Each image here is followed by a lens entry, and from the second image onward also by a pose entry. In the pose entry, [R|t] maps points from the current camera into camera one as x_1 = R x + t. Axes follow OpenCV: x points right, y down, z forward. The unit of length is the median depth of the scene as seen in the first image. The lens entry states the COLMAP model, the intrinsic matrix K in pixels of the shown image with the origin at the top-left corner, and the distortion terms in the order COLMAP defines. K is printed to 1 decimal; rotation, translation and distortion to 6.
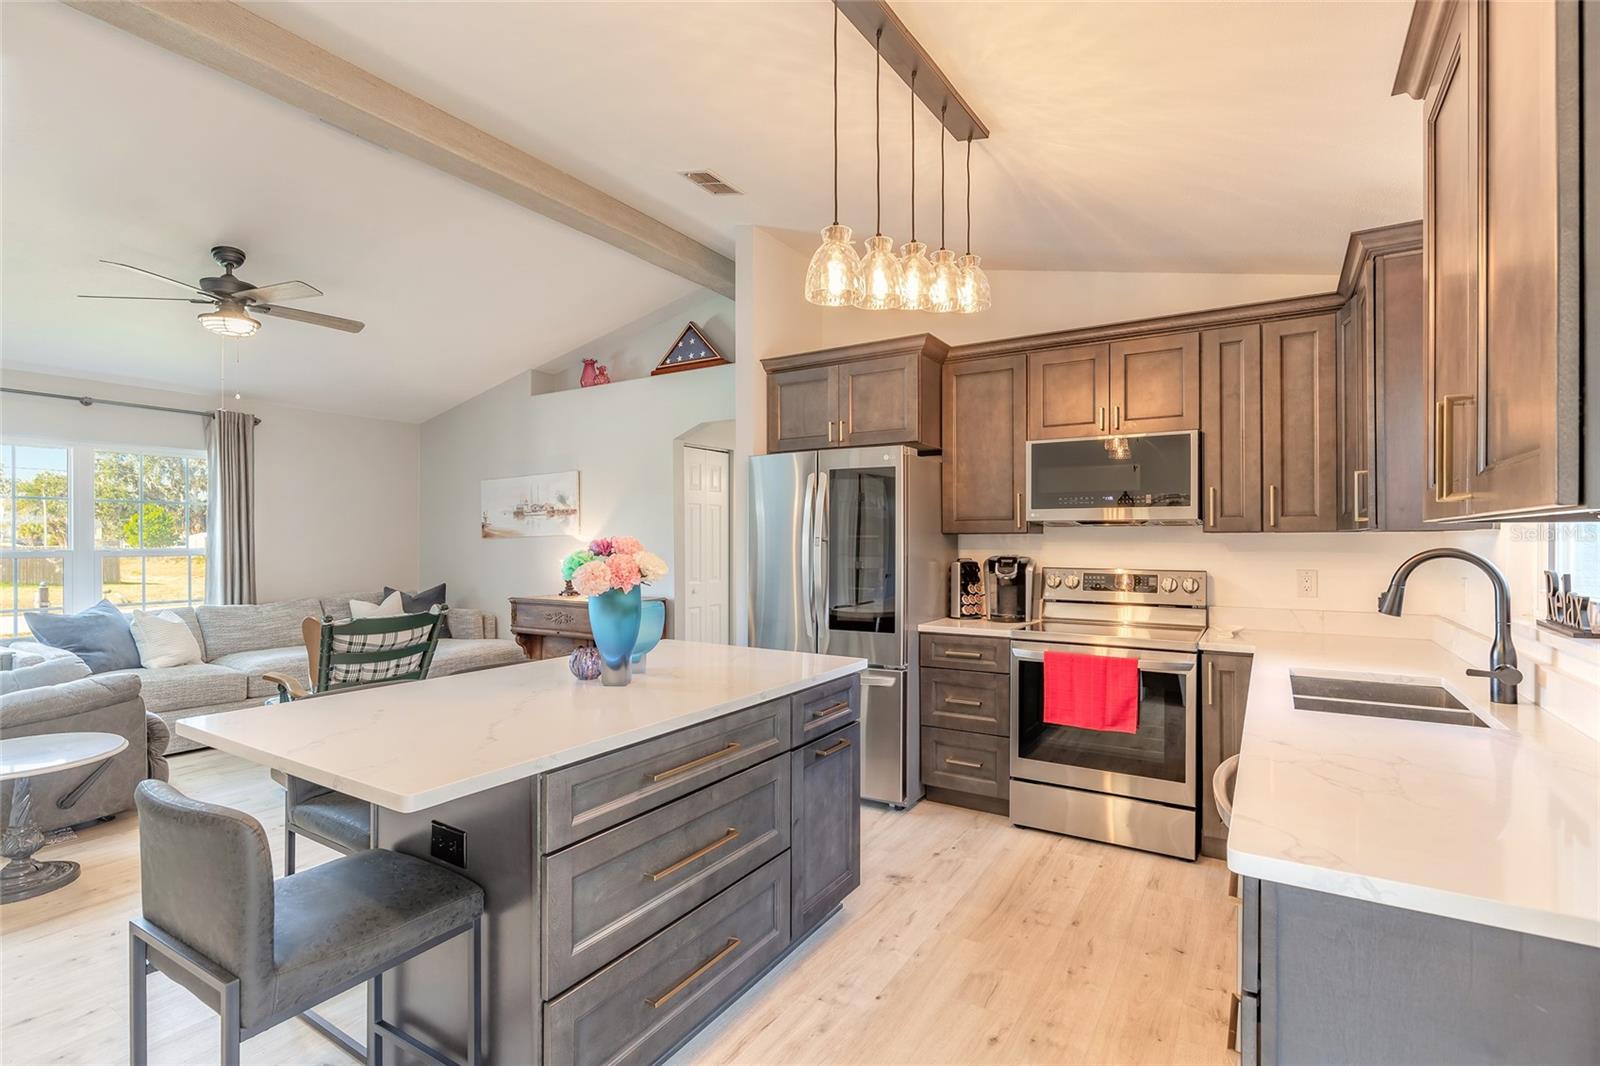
lens RADIAL K [[758.3, 0, 799.7], [0, 758.3, 537.5], [0, 0, 1]] dist [-0.002611, 0.000488]
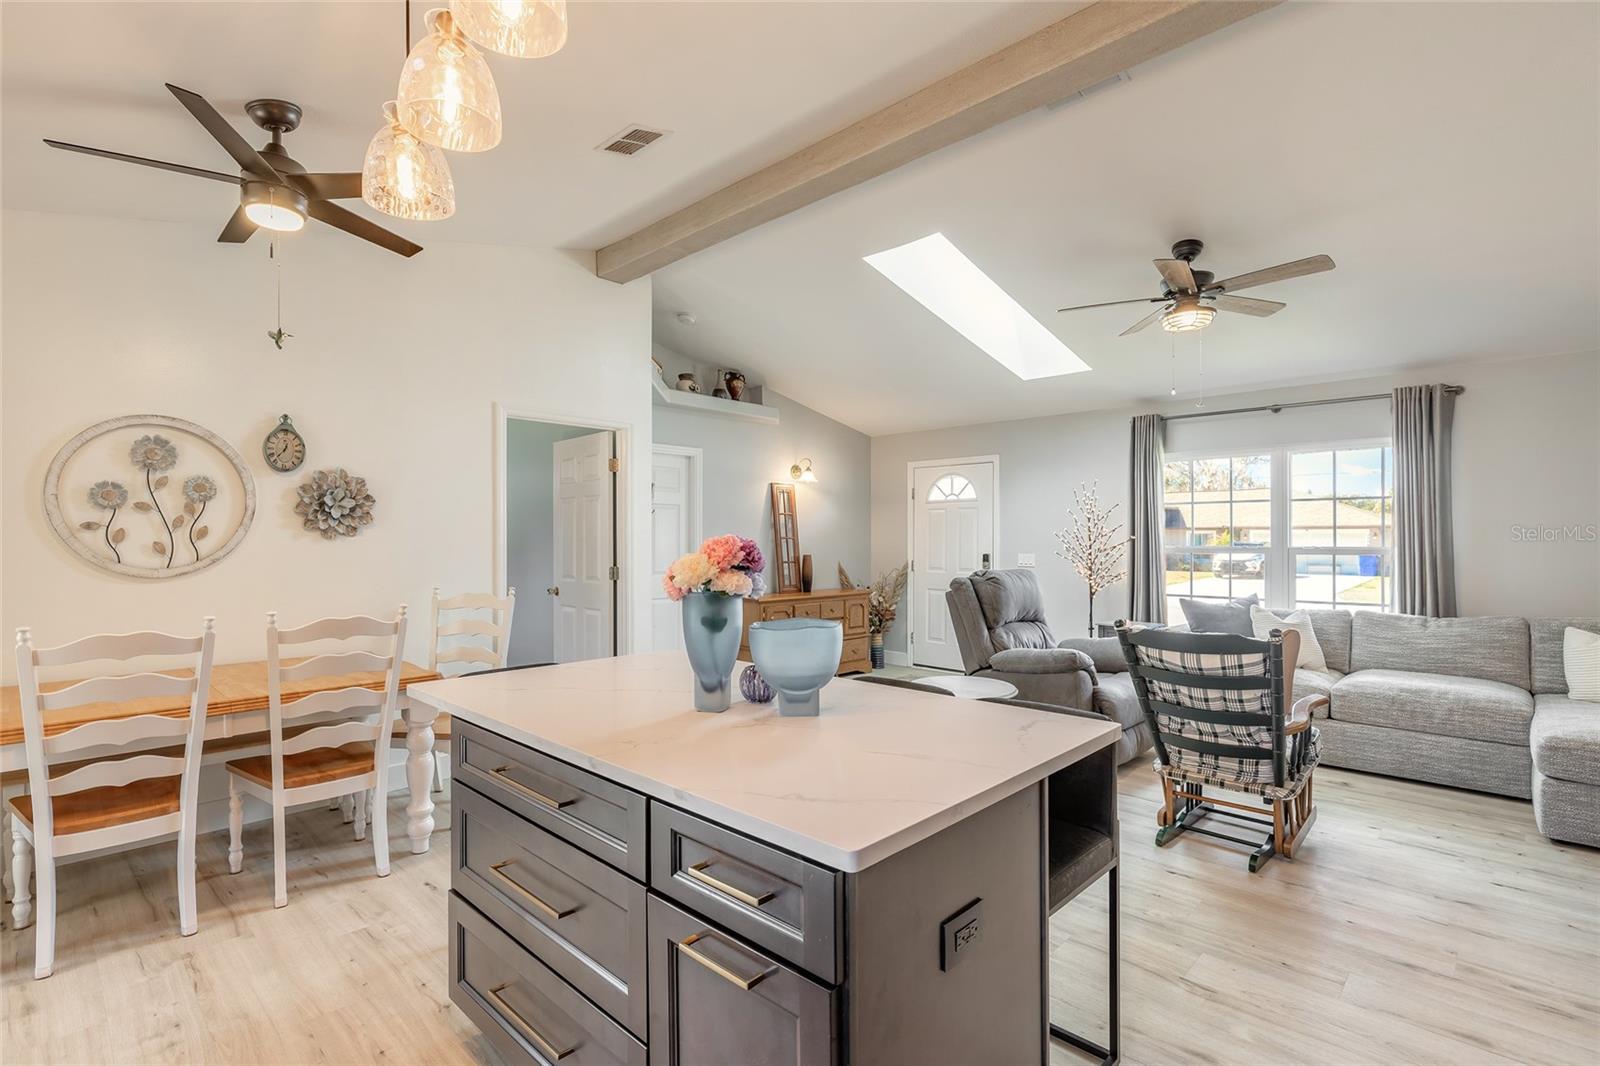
lens RADIAL K [[758.3, 0, 799.7], [0, 758.3, 537.9], [0, 0, 1]] dist [-0.002611, 0.000488]
pose [[-0.206761, -0.002645, -0.978388, 0.229400], [0.005451, 0.999978, -0.003855, 0.002677], [0.978376, -0.006130, -0.206742, 0.517198]]
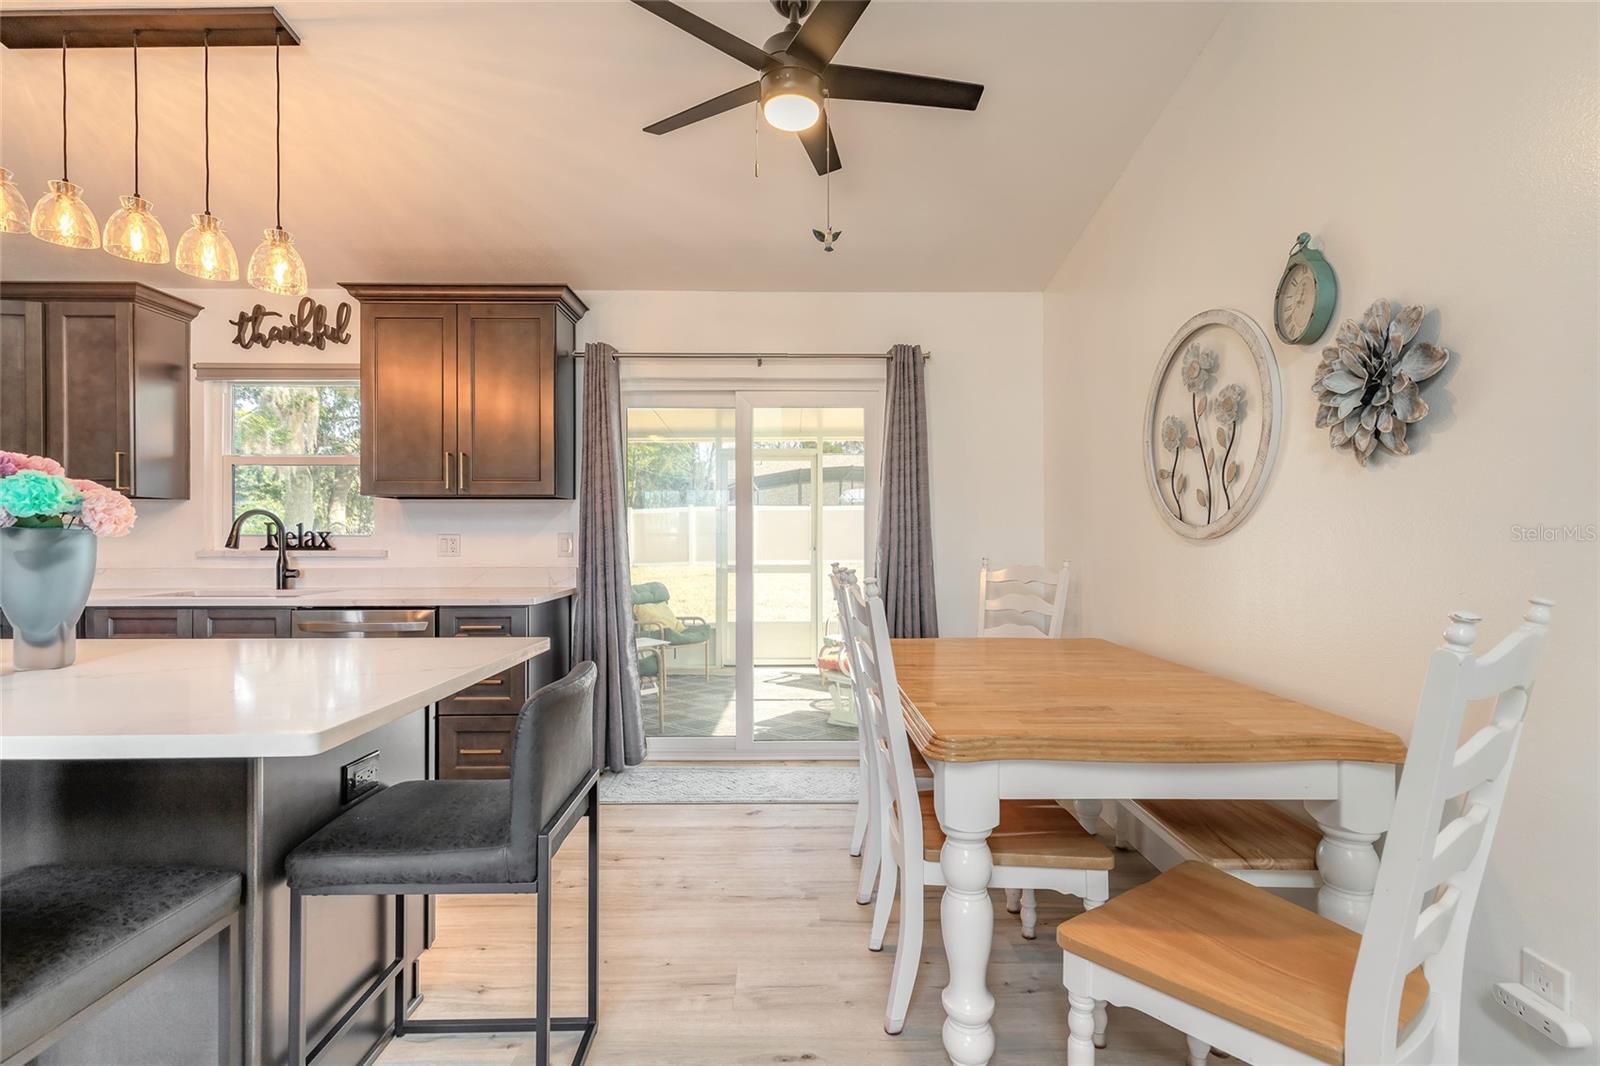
lens RADIAL K [[720.9, 0, 796.1], [0, 720.9, 542.2], [0, 0, 1]] dist [0.006689, -0.001190]
pose [[-0.539483, -0.006790, 0.841969, -0.476142], [-0.003486, 0.999977, 0.005830, 0.029183], [-0.841989, 0.000210, -0.539494, 0.315391]]
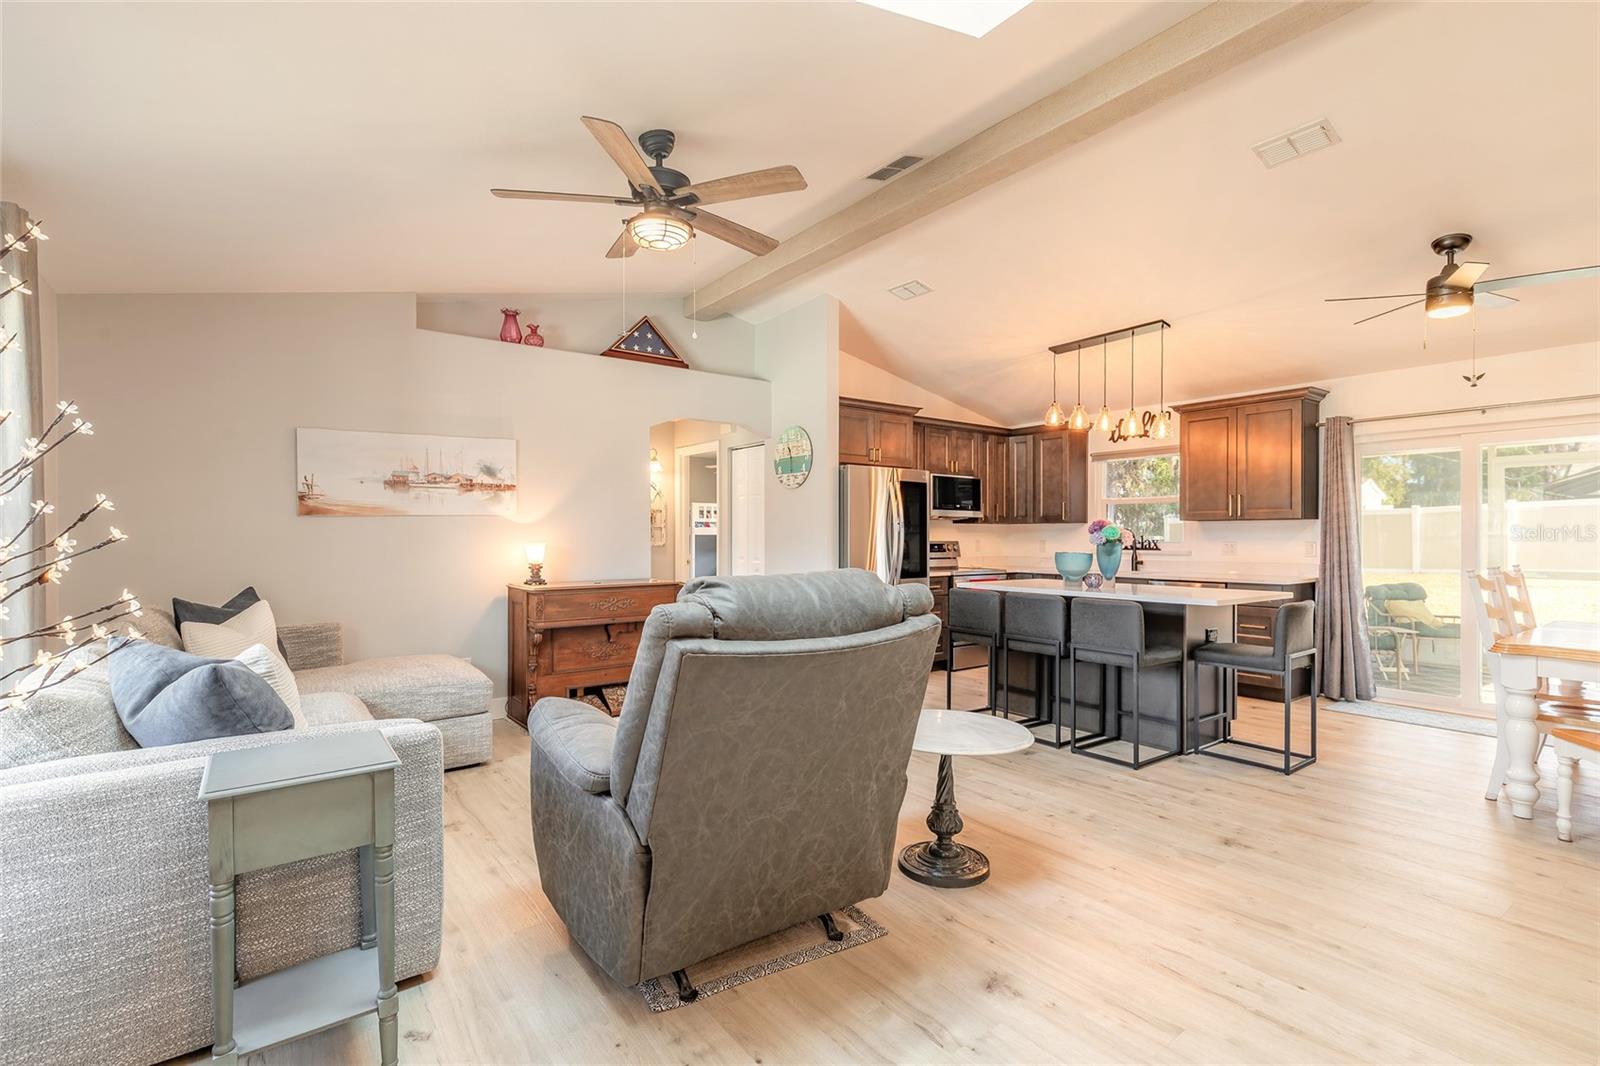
lens RADIAL K [[720.9, 0, 807.8], [0, 720.9, 542.2], [0, 0, 1]] dist [0.006689, -0.001190]
pose [[0.360961, -0.005831, 0.932563, -1.000588], [-0.003340, 0.999966, 0.007545, 0.021395], [-0.932575, -0.005838, 0.360929, 0.427118]]
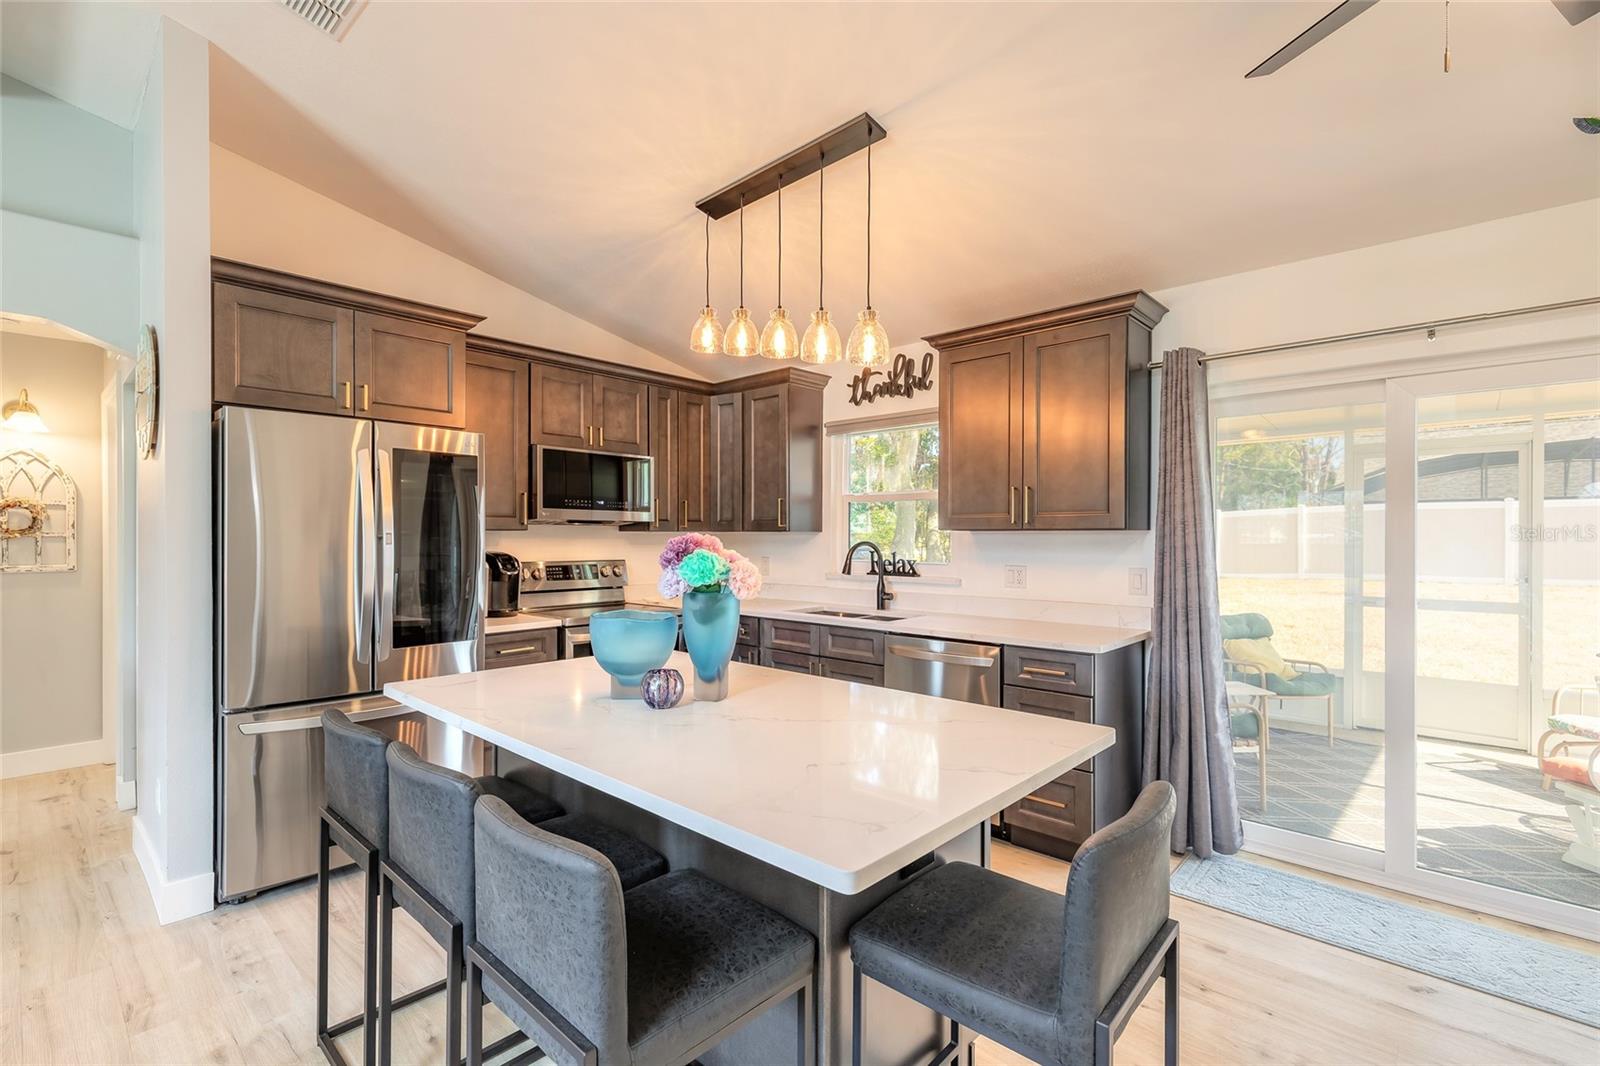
lens RADIAL K [[720.9, 0, 802.1], [0, 720.9, 538.1], [0, 0, 1]] dist [0.006689, -0.001190]
pose [[0.177267, -0.001022, 0.984162, -0.431572], [-0.004804, 0.999987, 0.001904, 0.001312], [-0.984151, -0.005065, 0.177260, 0.301680]]
